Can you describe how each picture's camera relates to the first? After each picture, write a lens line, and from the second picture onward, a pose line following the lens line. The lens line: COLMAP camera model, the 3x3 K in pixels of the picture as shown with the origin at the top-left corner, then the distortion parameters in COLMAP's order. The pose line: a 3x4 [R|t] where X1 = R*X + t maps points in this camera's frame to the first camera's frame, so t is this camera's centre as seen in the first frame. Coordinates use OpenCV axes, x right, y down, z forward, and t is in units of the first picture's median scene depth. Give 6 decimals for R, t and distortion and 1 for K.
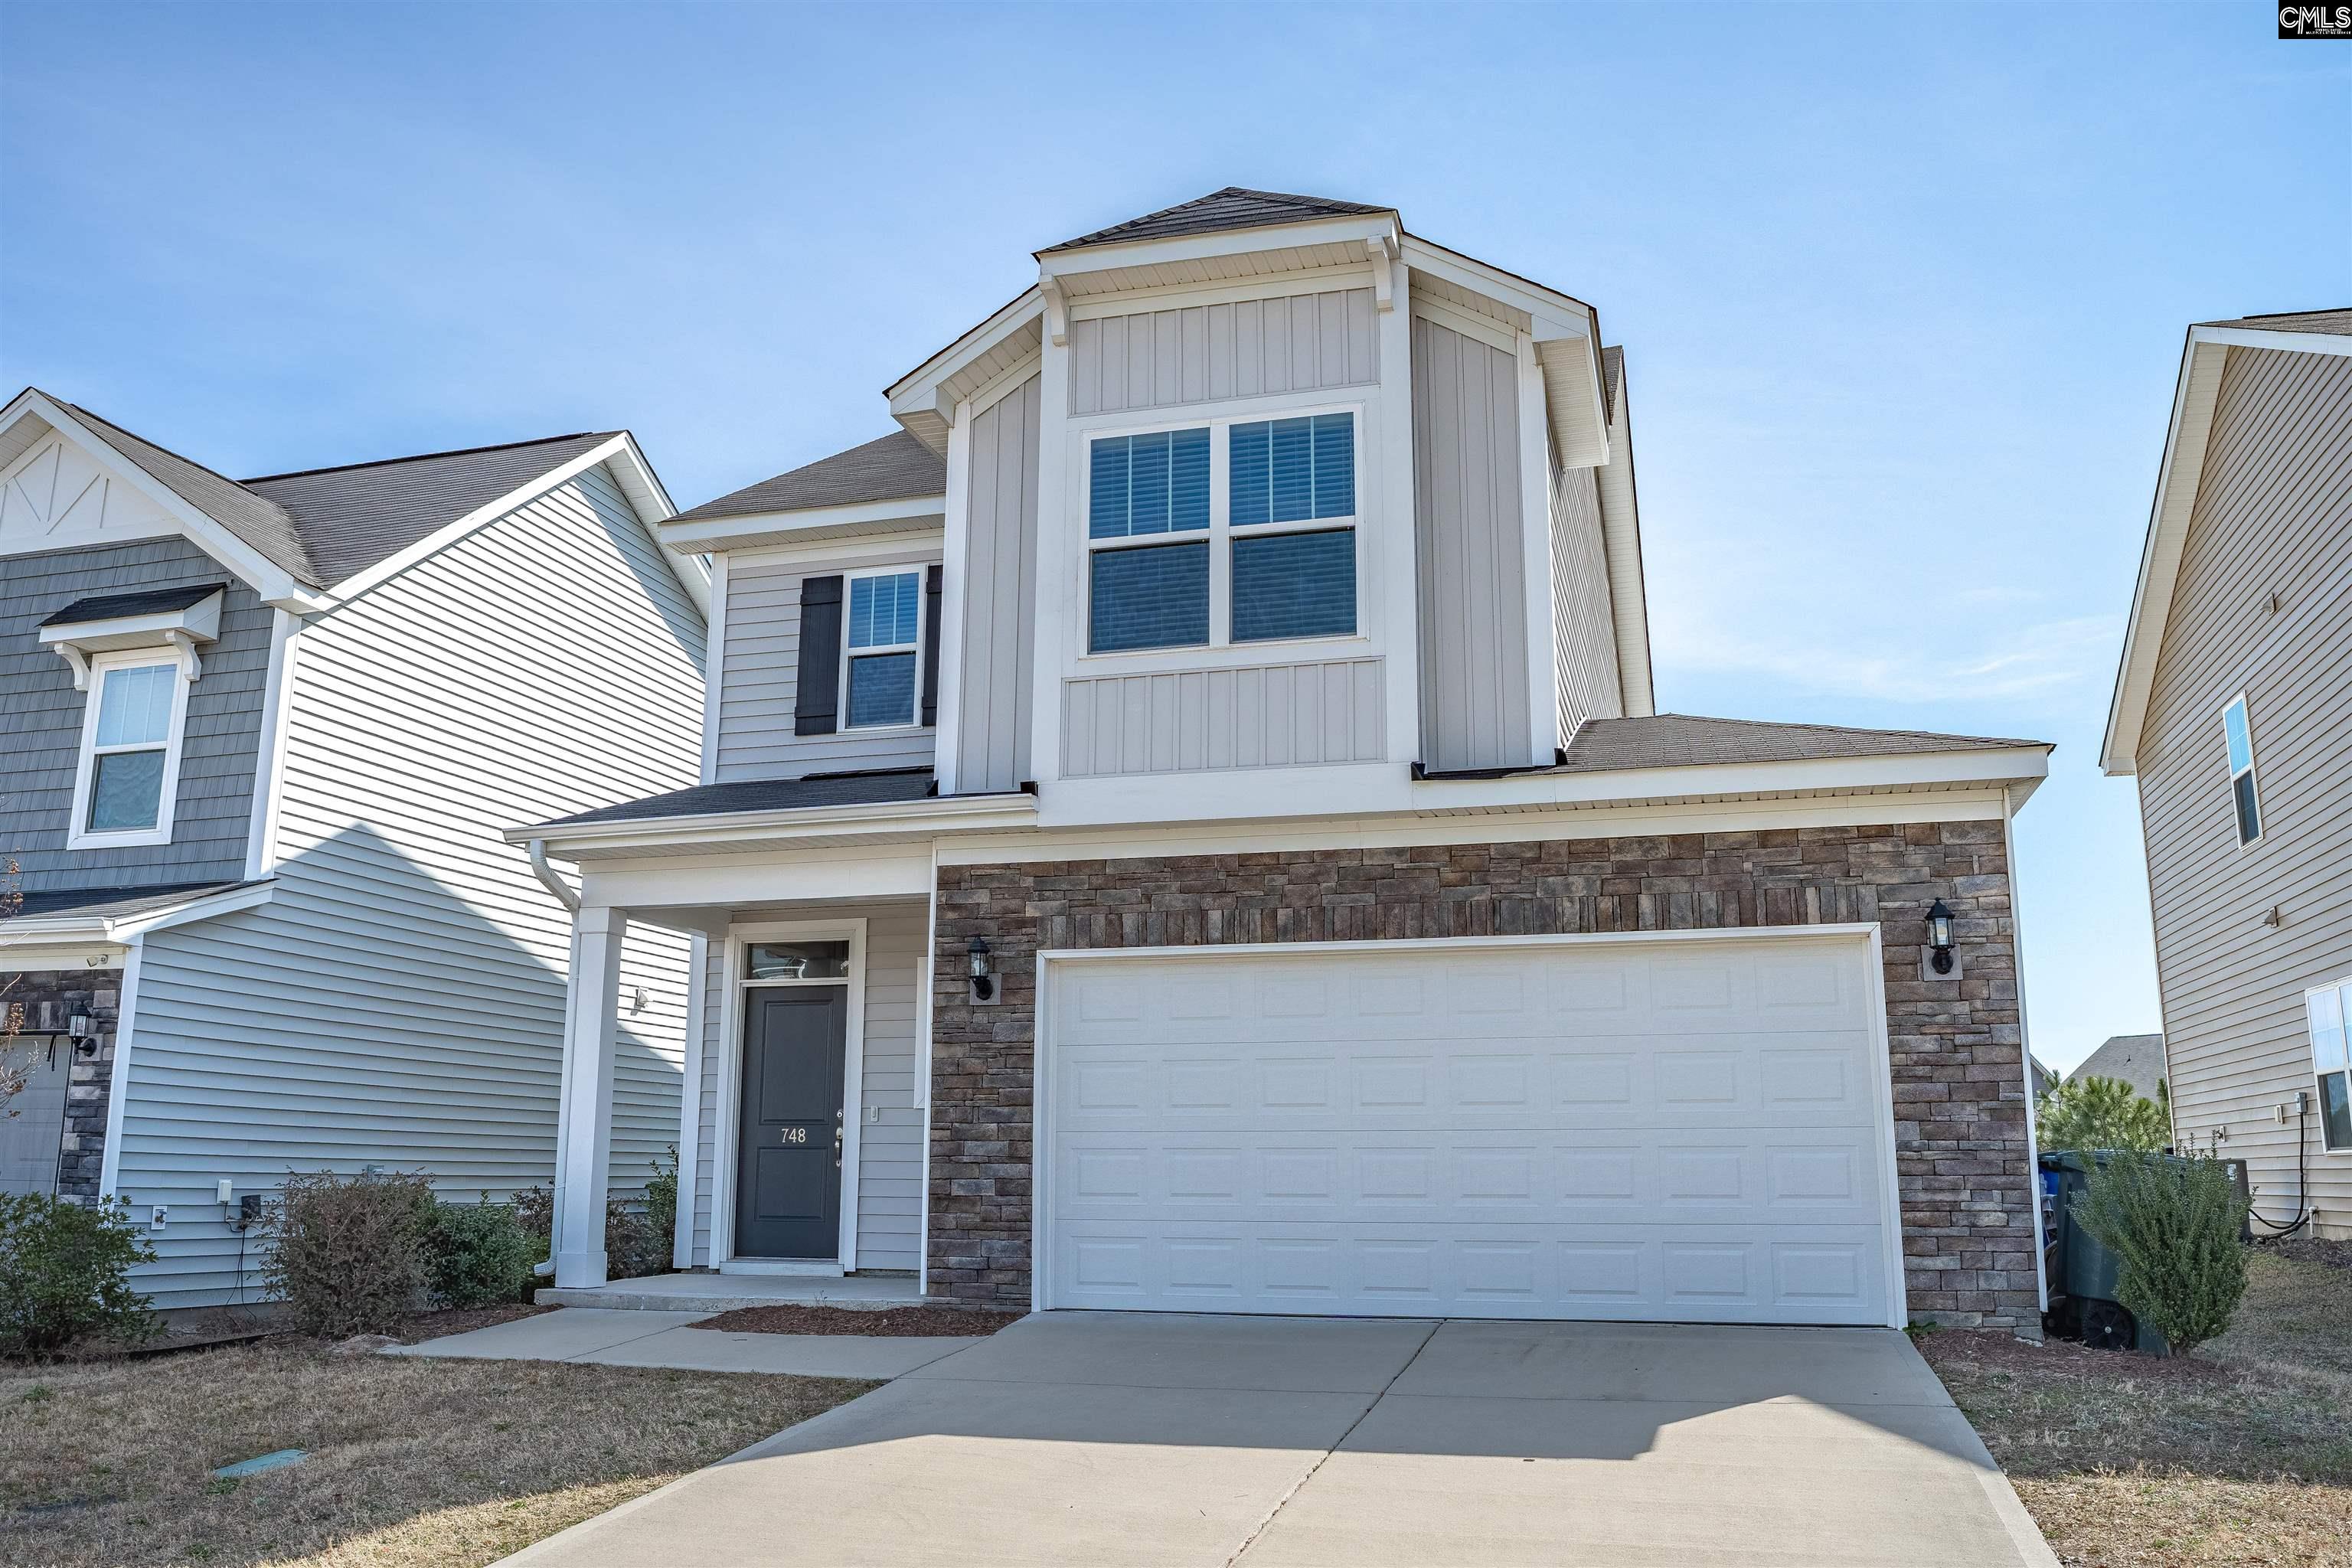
lens RADIAL K [[1804.6, 0, 1186.4], [0, 1804.6, 775.7], [0, 0, 1]] dist [-0.053927, 0.005613]
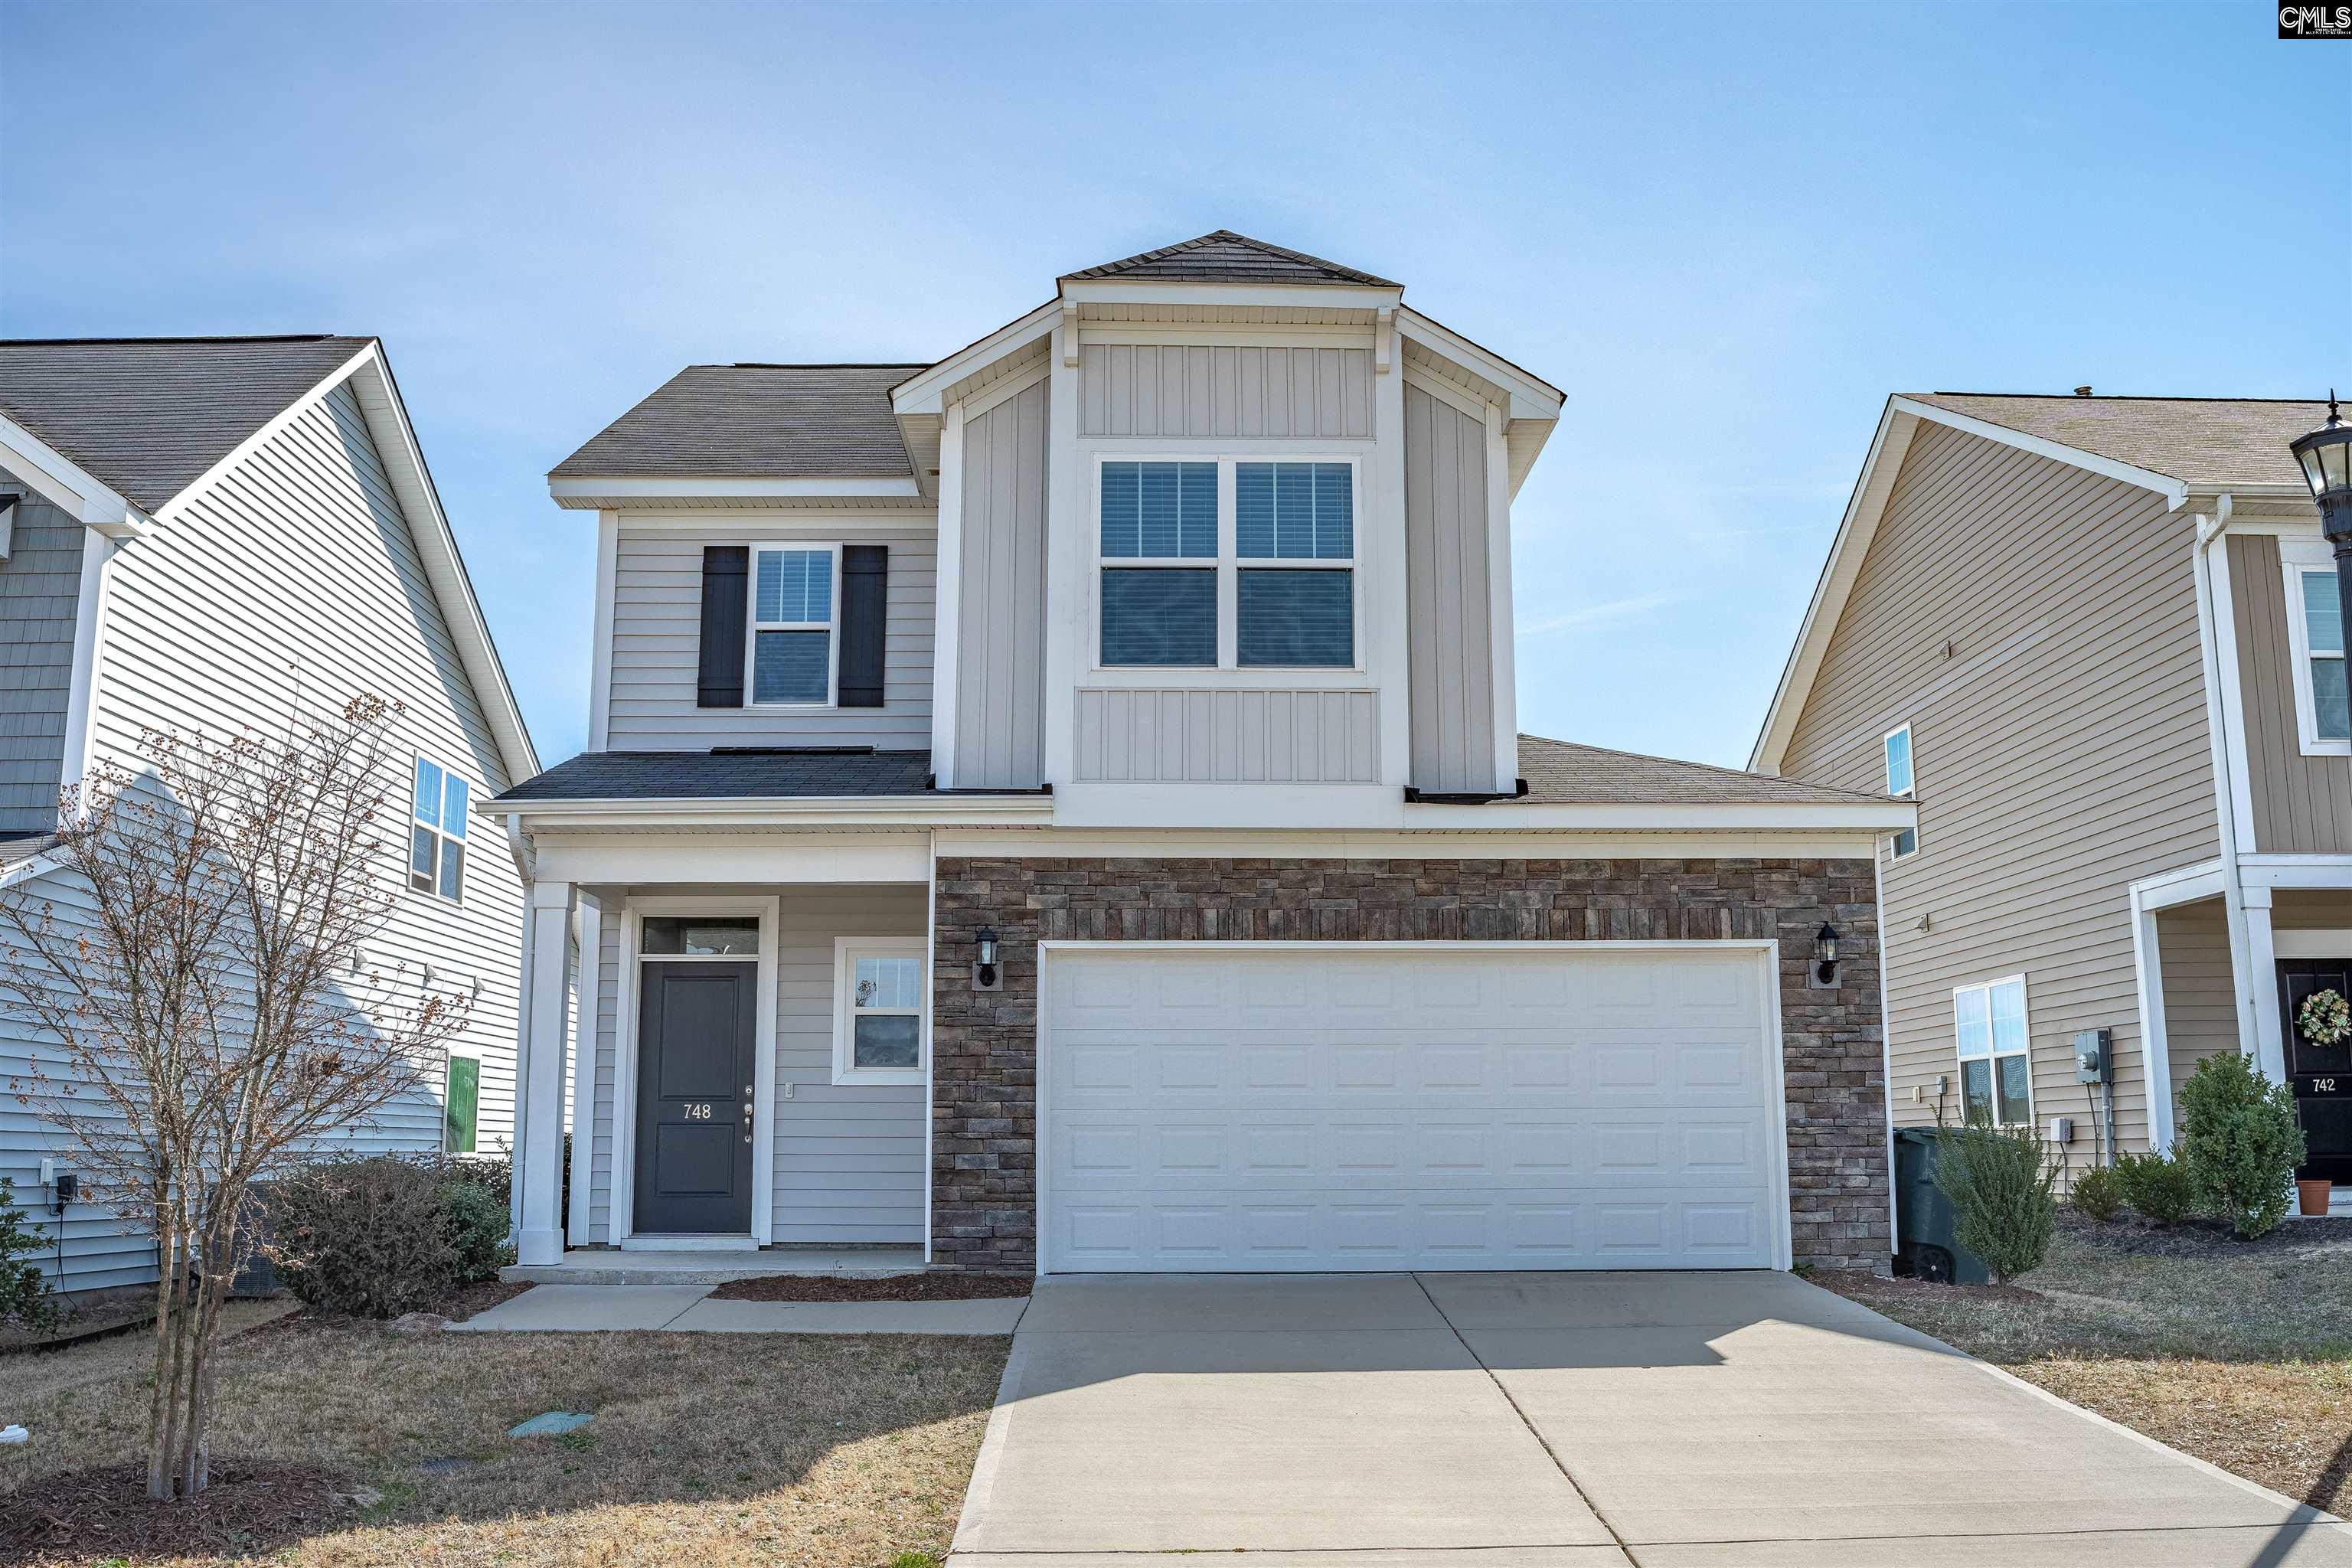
lens RADIAL K [[2033.0, 0, 1171.8], [0, 2033.0, 775.7], [0, 0, 1]] dist [-0.062860, -0.005621]
pose [[0.958605, 0.046438, 0.280928, -0.348089], [-0.056803, 0.997968, 0.028862, -0.039593], [-0.279017, -0.043624, 0.959295, -0.170590]]
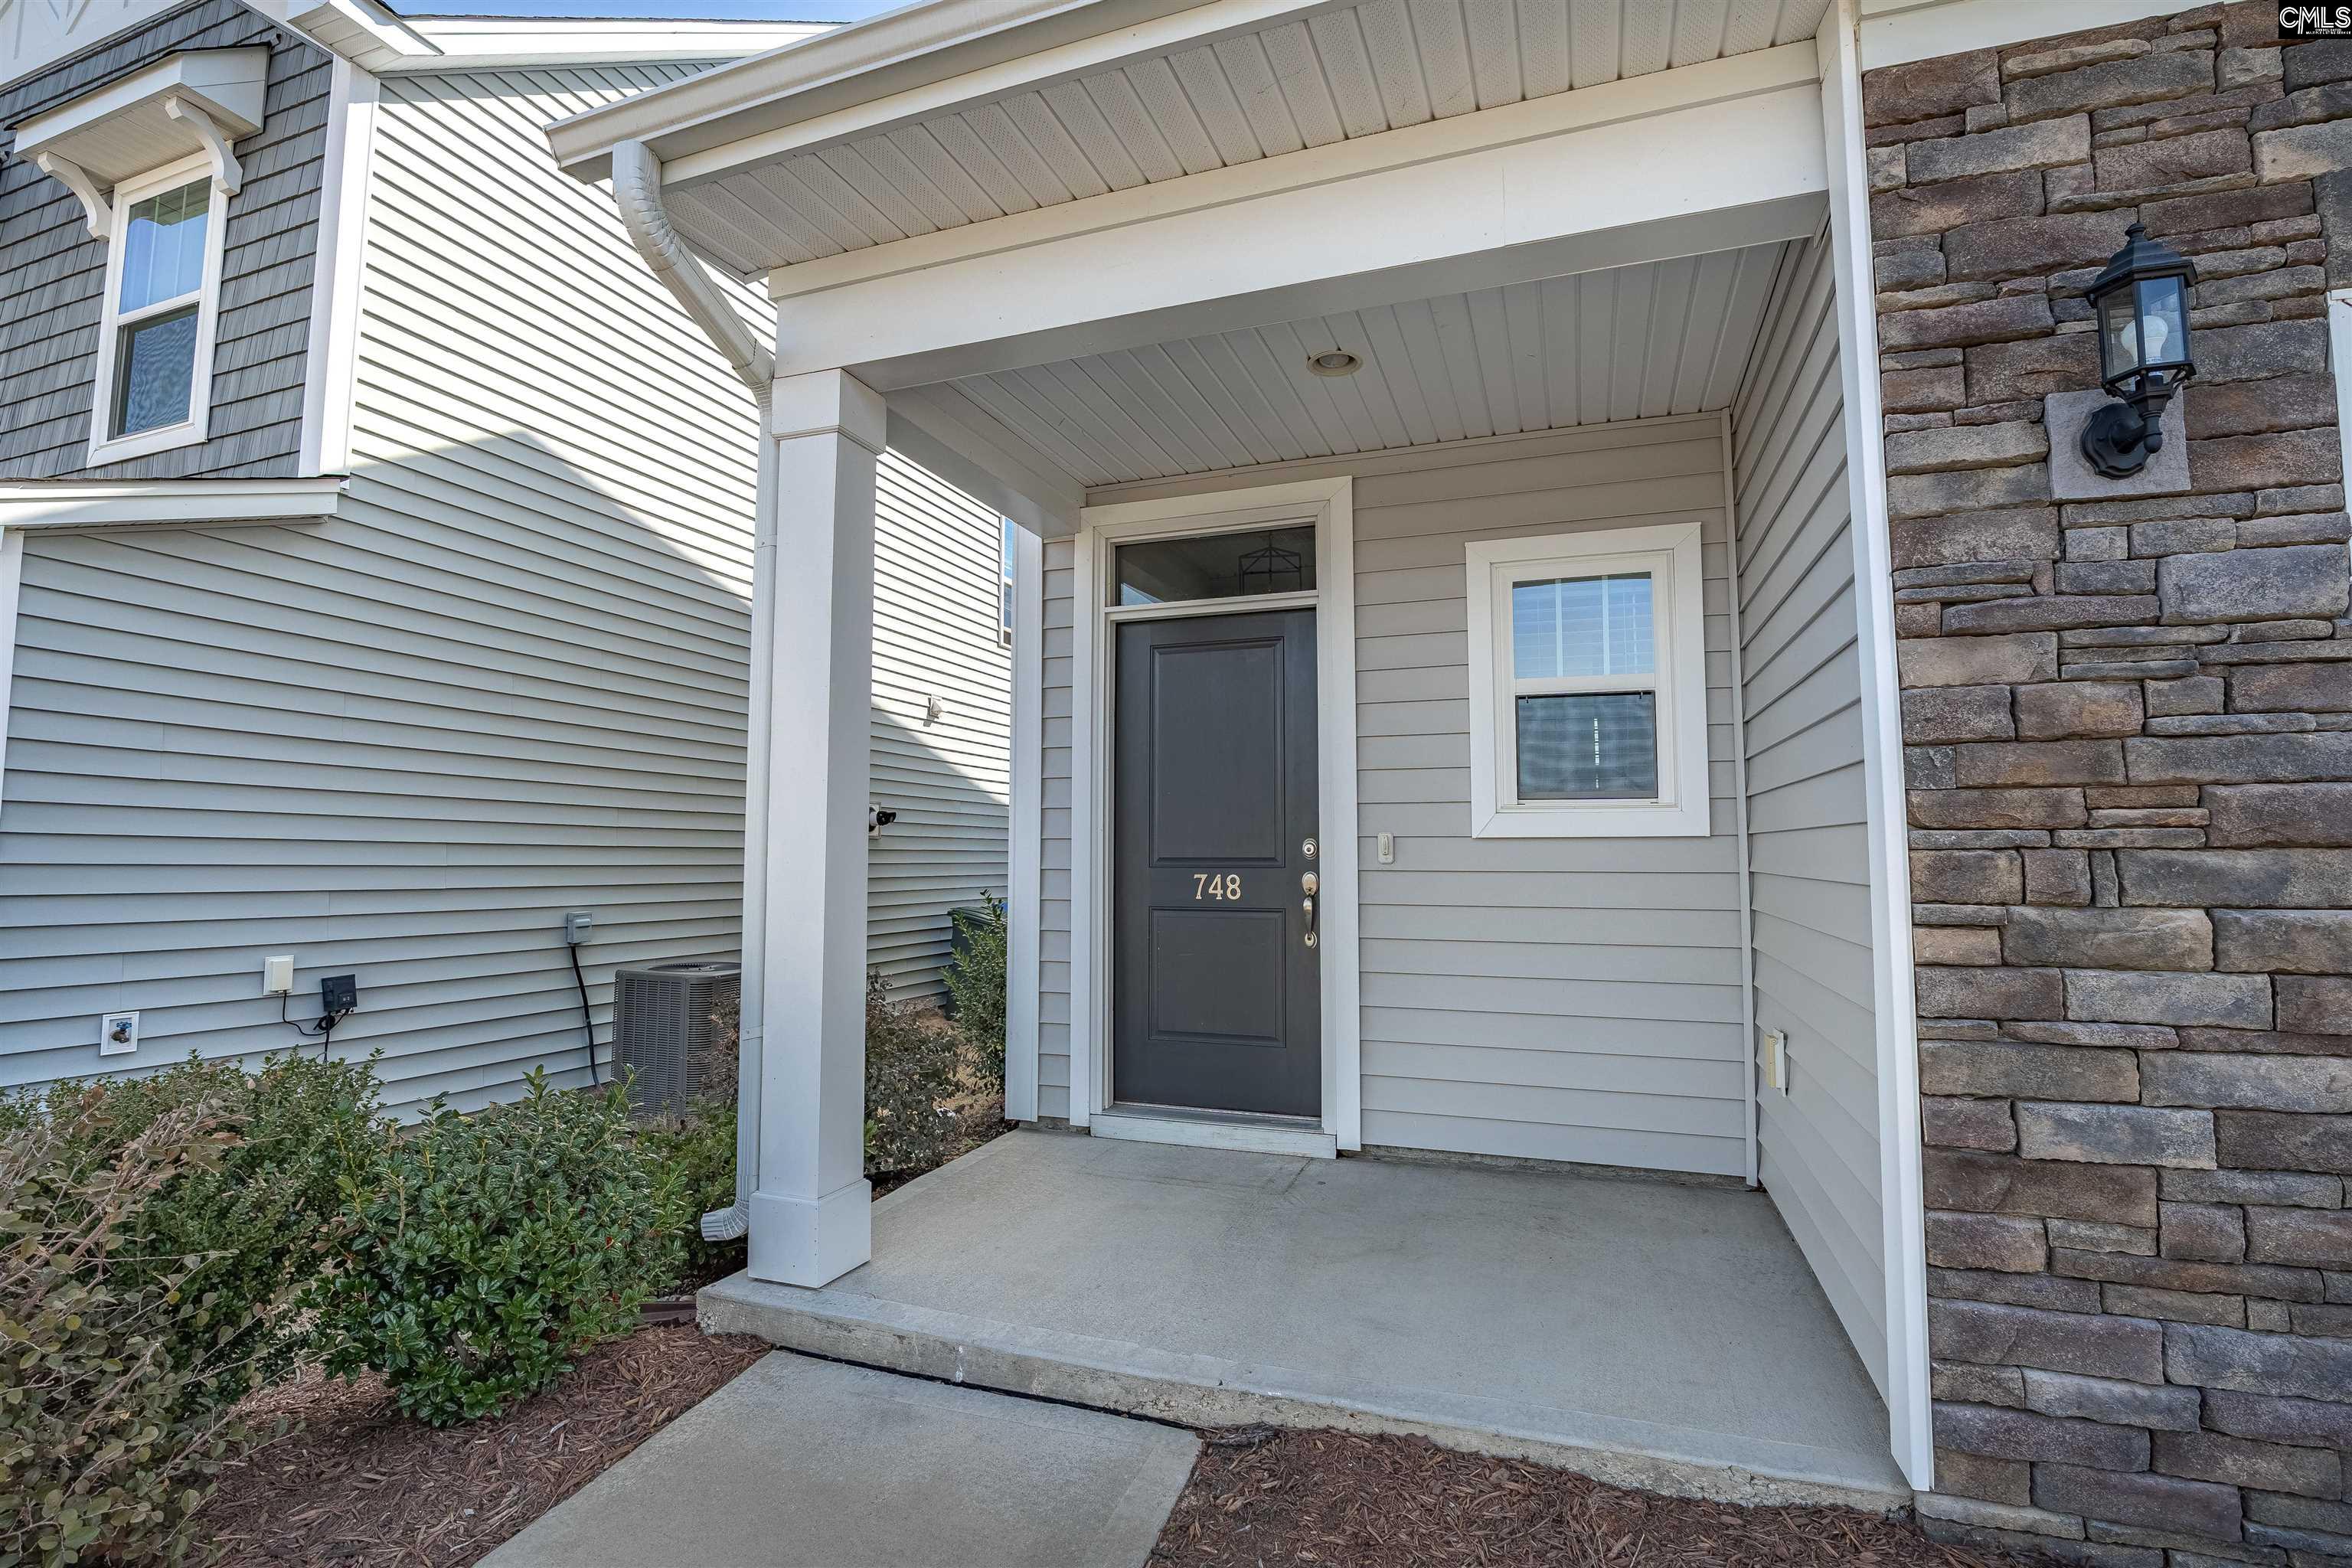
lens RADIAL K [[1086.4, 0, 1186.0], [0, 1086.4, 774.8], [0, 0, 1]] dist [-0.032826, 0.005783]
pose [[0.997670, -0.005228, -0.068022, -0.246502], [0.014804, 0.989893, 0.141040, 0.144485], [0.066597, -0.141718, 0.987664, 0.815741]]
